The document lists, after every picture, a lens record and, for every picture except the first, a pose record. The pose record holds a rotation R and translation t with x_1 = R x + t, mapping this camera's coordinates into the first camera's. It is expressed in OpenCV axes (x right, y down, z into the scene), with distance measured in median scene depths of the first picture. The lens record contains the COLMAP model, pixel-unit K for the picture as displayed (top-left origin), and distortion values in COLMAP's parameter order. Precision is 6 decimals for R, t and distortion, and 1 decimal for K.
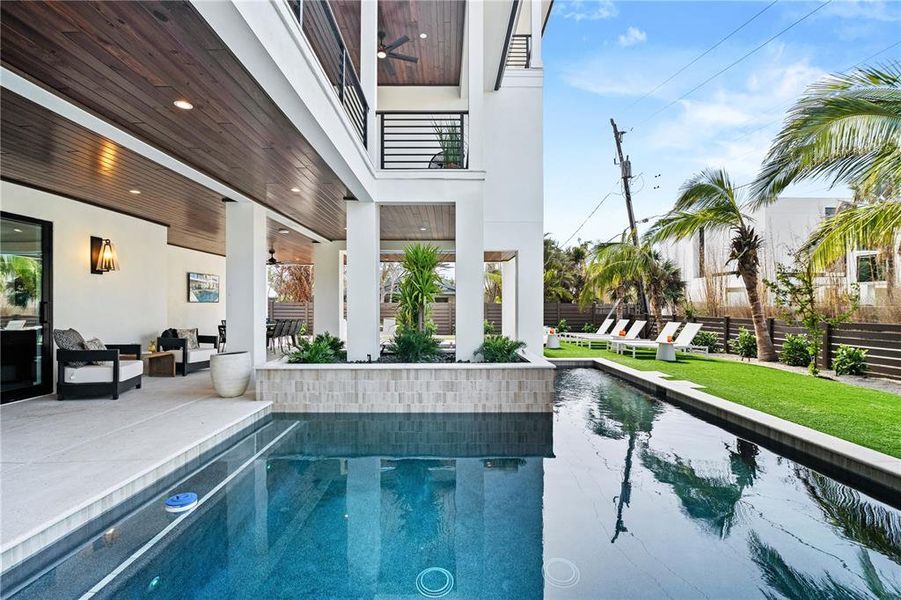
lens RADIAL K [[420.5, 0, 451.2], [0, 420.5, 301.3], [0, 0, 1]] dist [-0.008864, -0.000729]
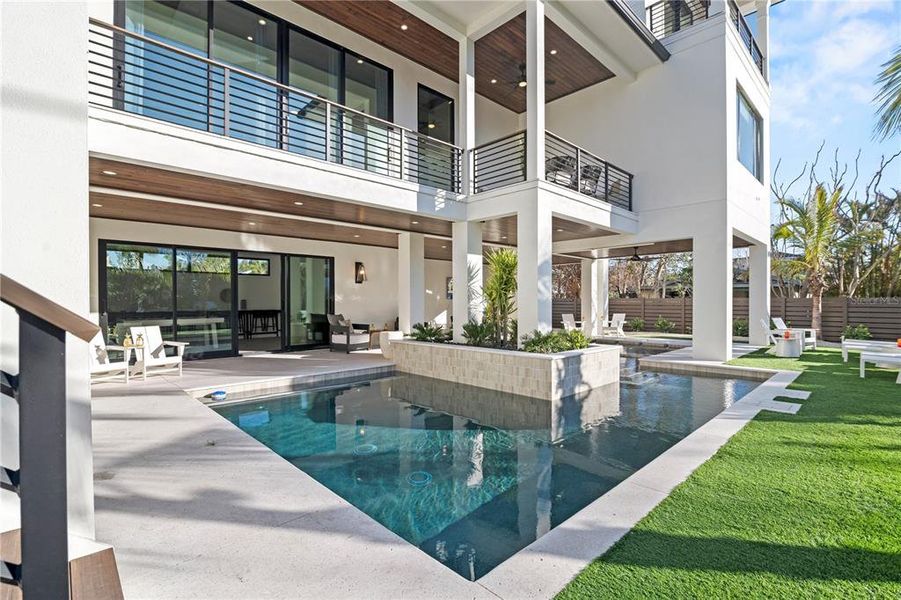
lens RADIAL K [[420.5, 0, 444.0], [0, 420.5, 302.1], [0, 0, 1]] dist [-0.008864, -0.000729]
pose [[0.691254, 0.001428, -0.722610, 0.782014], [0.006953, 0.999939, 0.008627, 0.001174], [0.722578, -0.010988, 0.691202, 0.059298]]
